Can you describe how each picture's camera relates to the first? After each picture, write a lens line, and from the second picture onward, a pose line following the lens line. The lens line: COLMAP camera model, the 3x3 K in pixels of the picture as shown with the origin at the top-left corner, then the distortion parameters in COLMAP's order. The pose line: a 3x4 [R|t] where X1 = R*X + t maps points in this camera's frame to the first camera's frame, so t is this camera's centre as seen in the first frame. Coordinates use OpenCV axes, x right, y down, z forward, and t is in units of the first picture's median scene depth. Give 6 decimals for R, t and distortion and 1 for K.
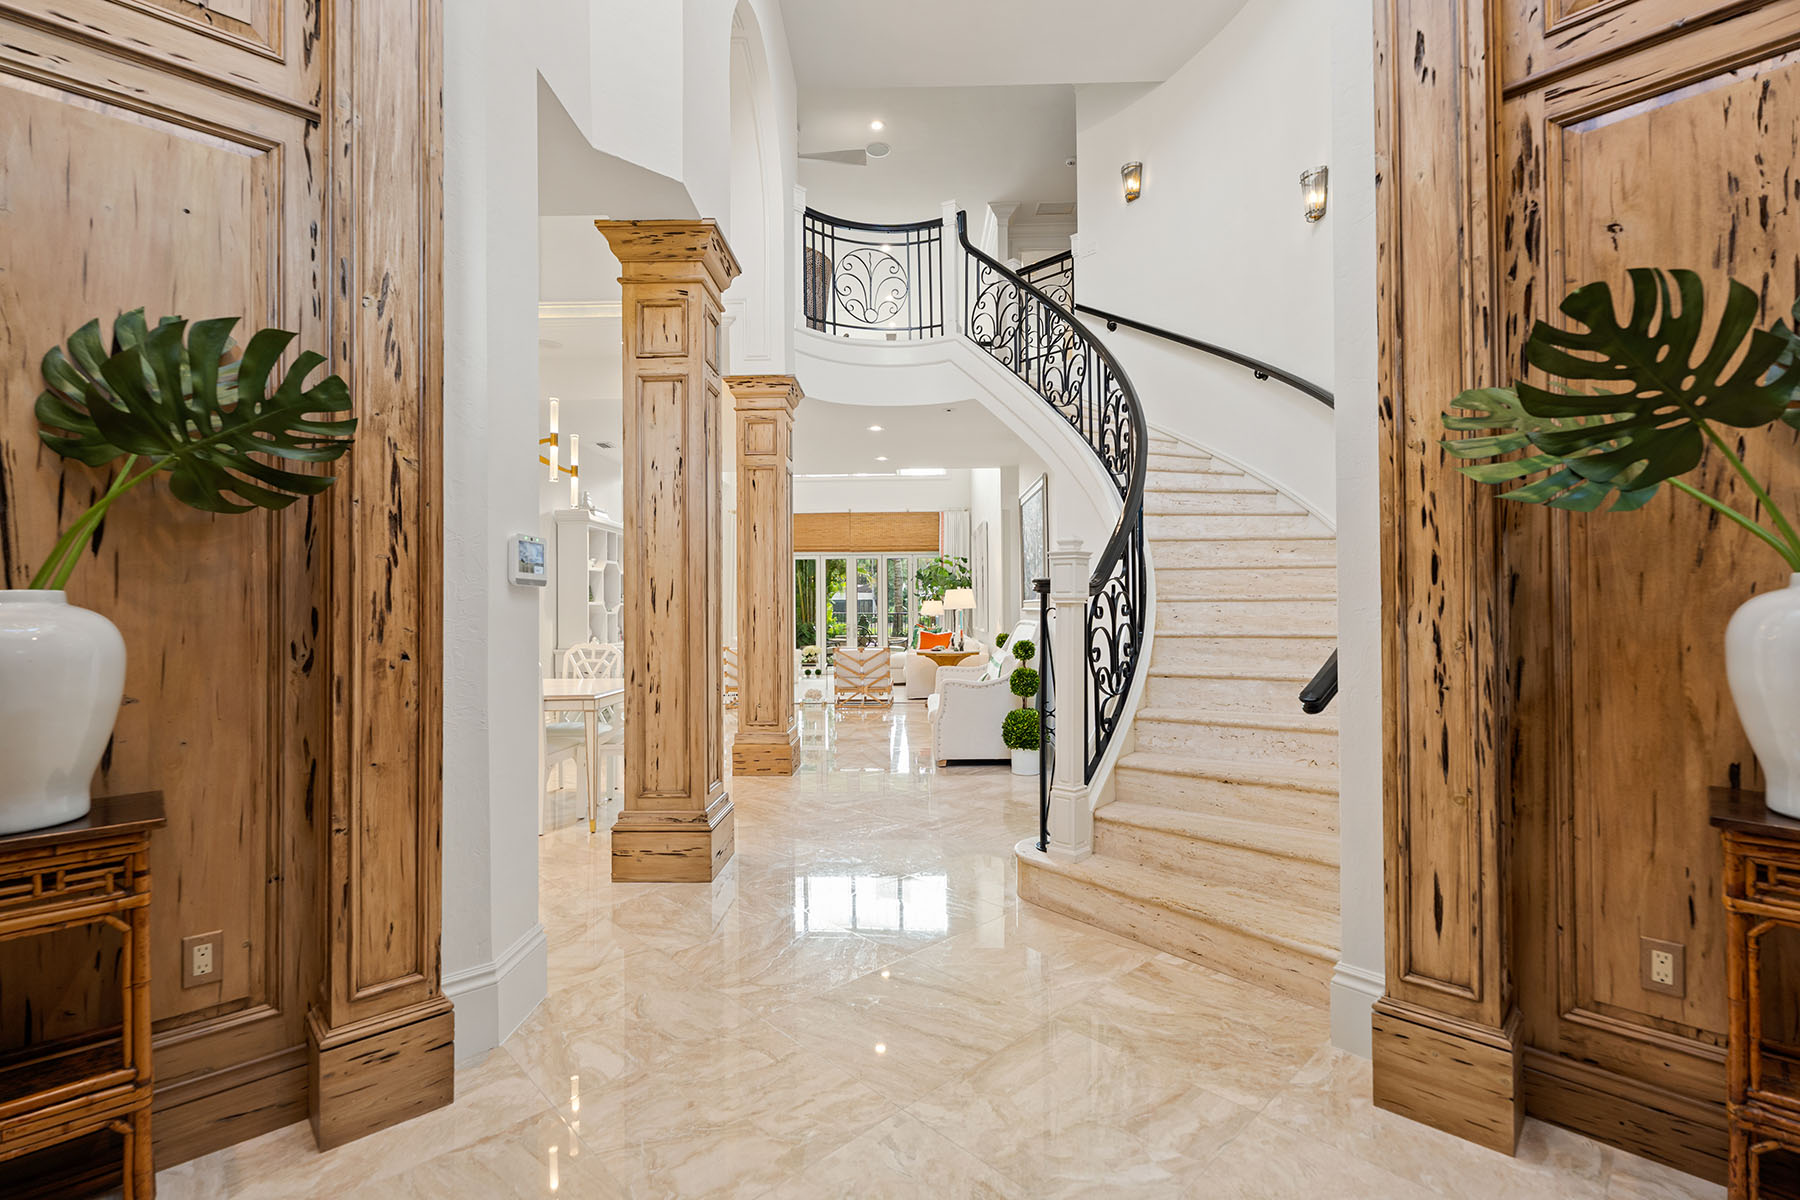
lens RADIAL K [[809.0, 0, 898.6], [0, 809.0, 622.1], [0, 0, 1]] dist [-0.000309, -0.000053]
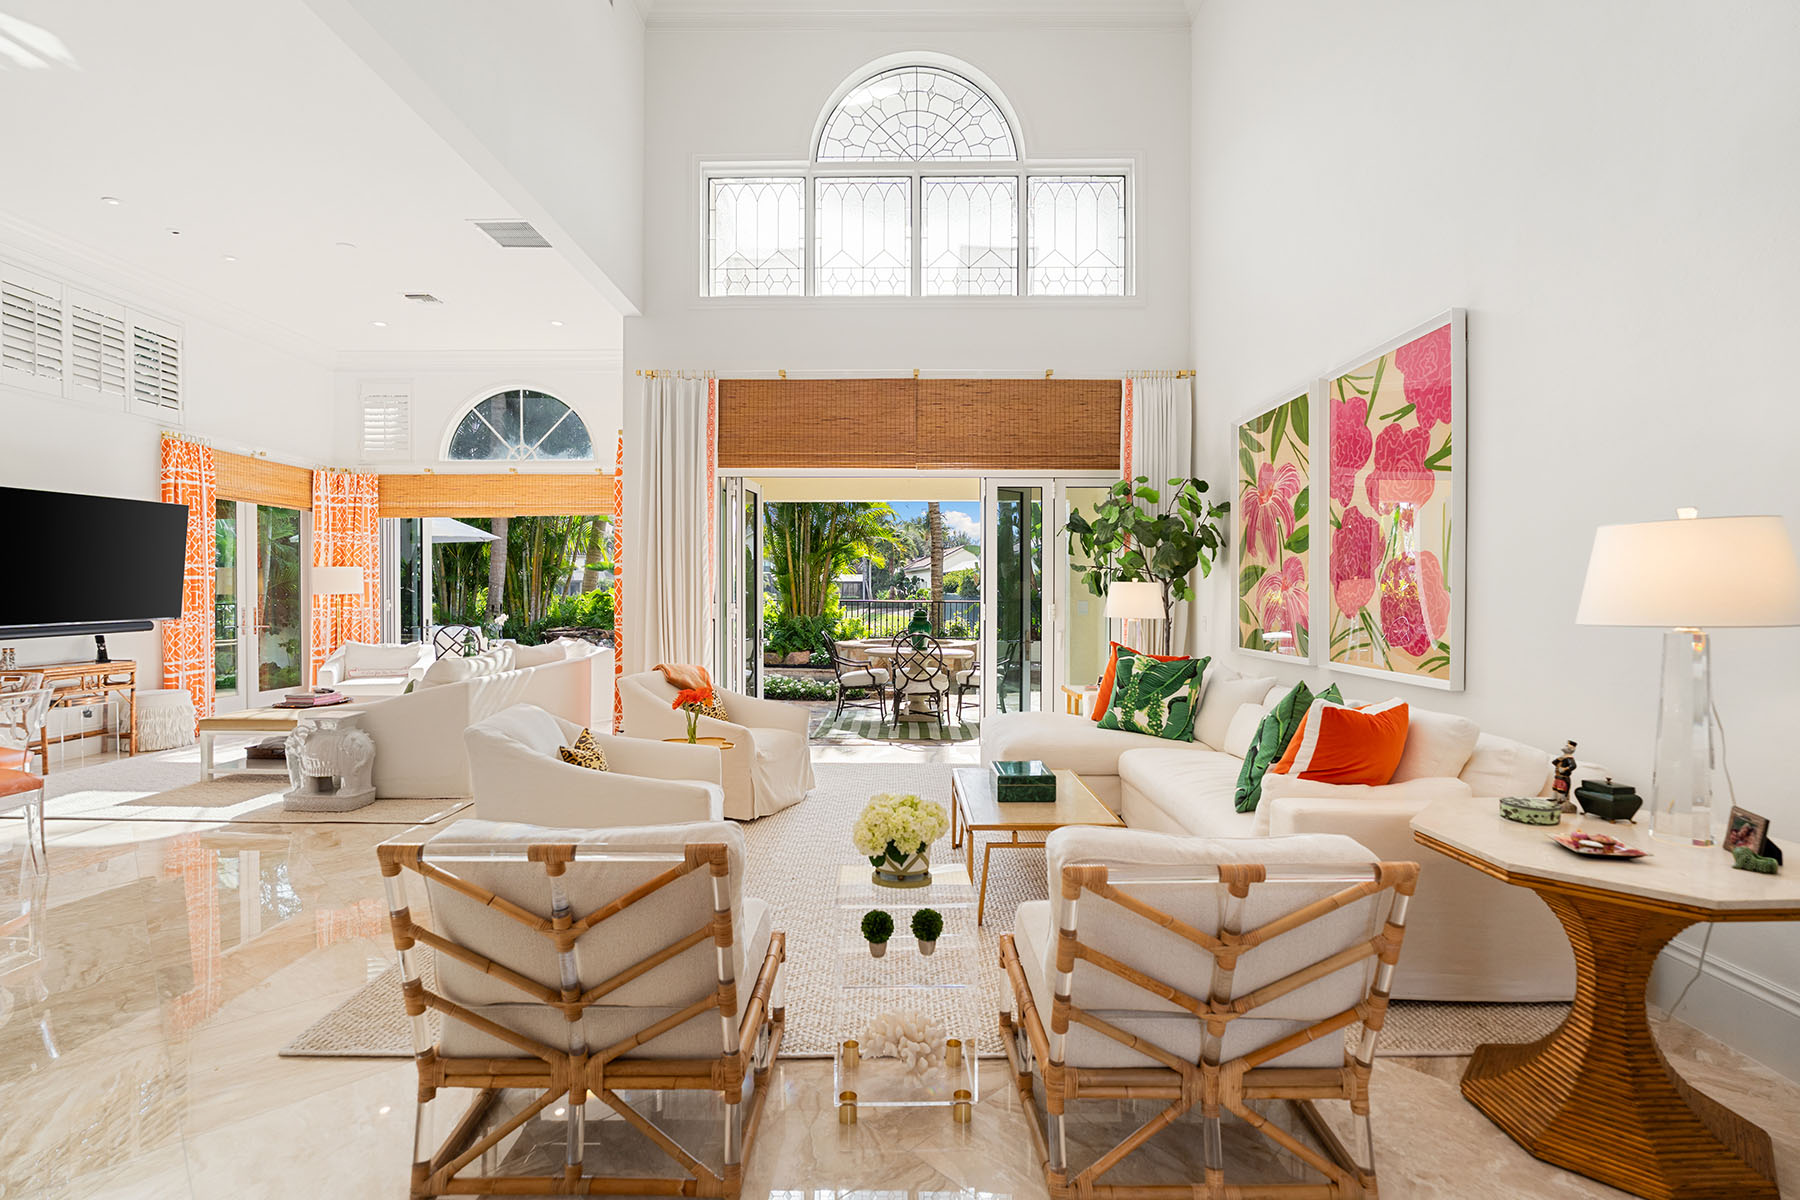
lens RADIAL K [[828.3, 0, 893.0], [0, 828.3, 603.9], [0, 0, 1]] dist [-0.011119, 0.000680]
pose [[0.999805, 0.009974, 0.017059, -0.082333], [-0.009954, 0.999950, -0.001256, -0.013468], [-0.017070, 0.001086, 0.999854, 0.577913]]
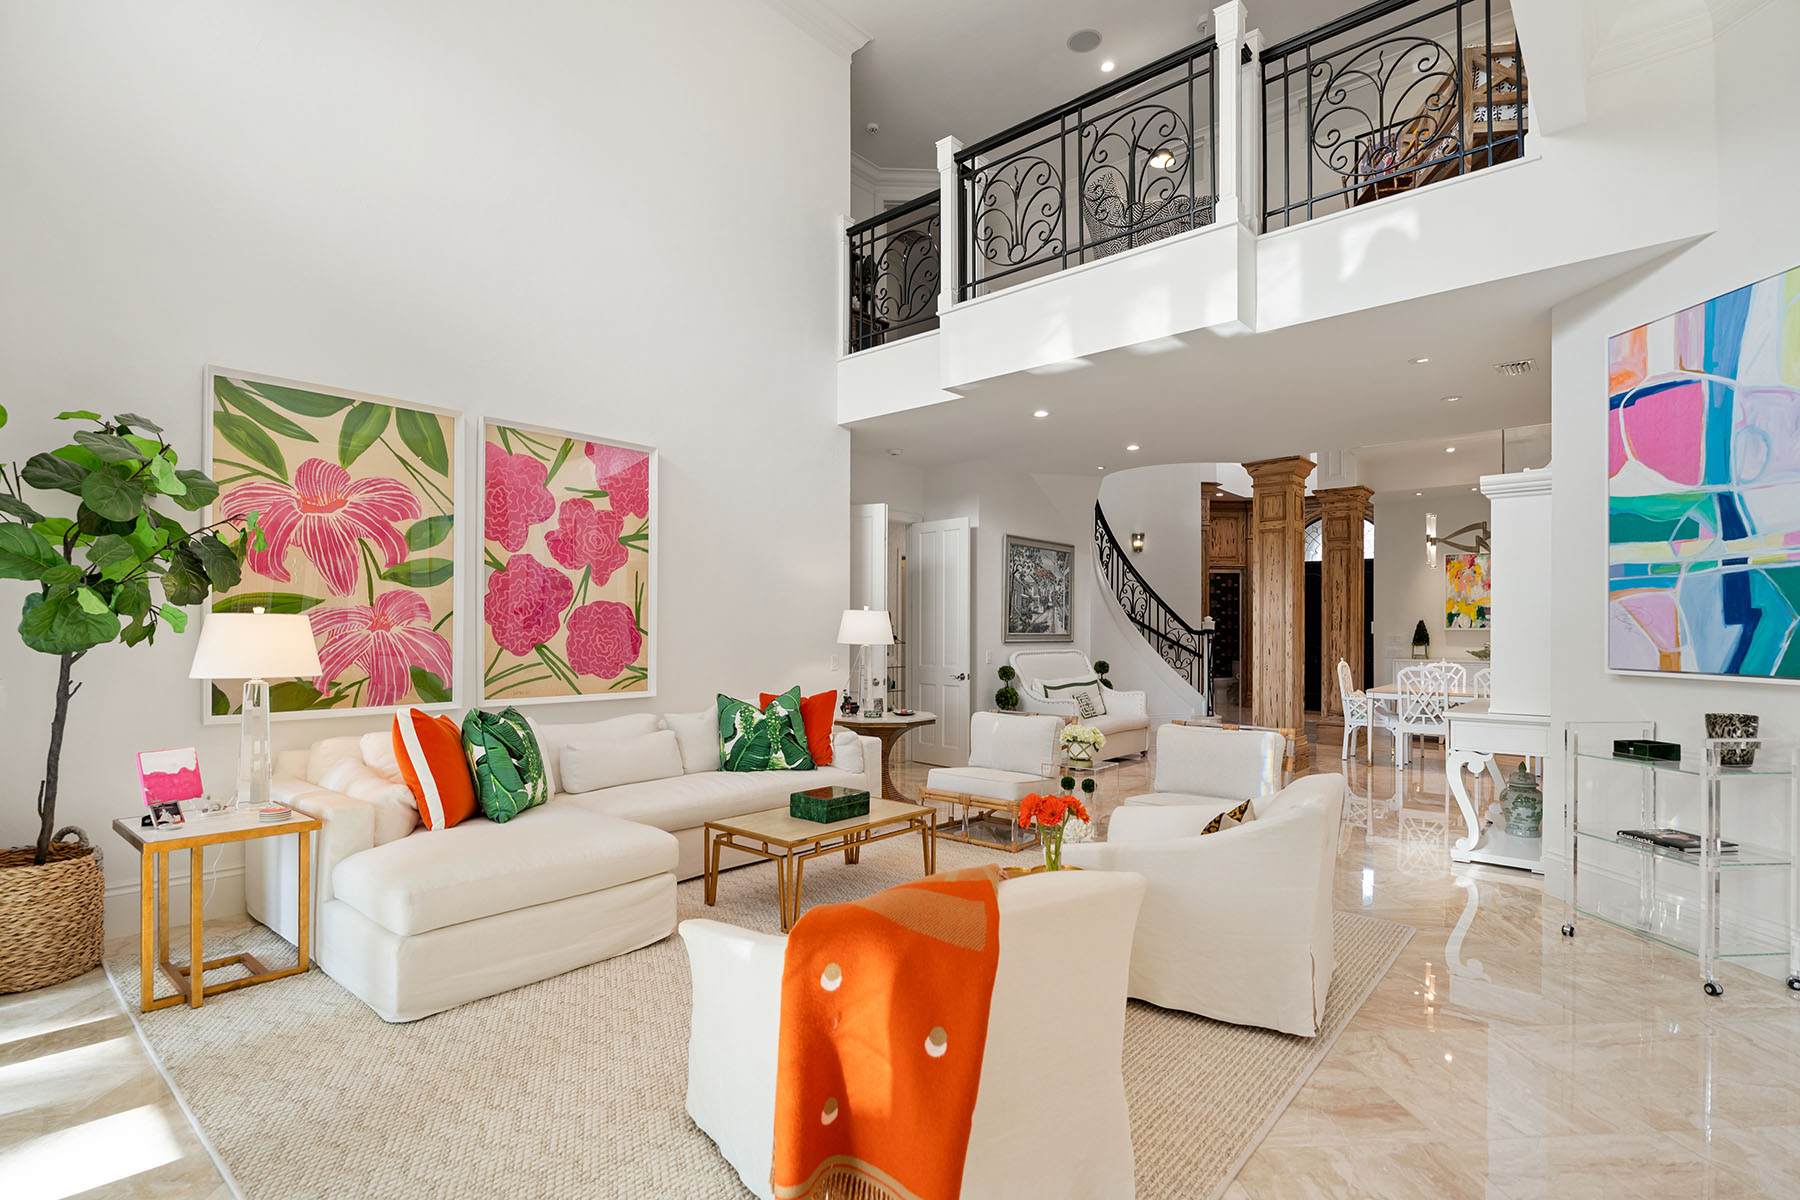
lens RADIAL K [[854.9, 0, 897.1], [0, 854.9, 627.9], [0, 0, 1]] dist [-0.012400, -0.000207]
pose [[-0.767372, 0.007518, 0.641158, -0.241766], [0.011854, 0.999927, 0.002462, -0.020314], [-0.641093, 0.009490, -0.767405, 1.037257]]
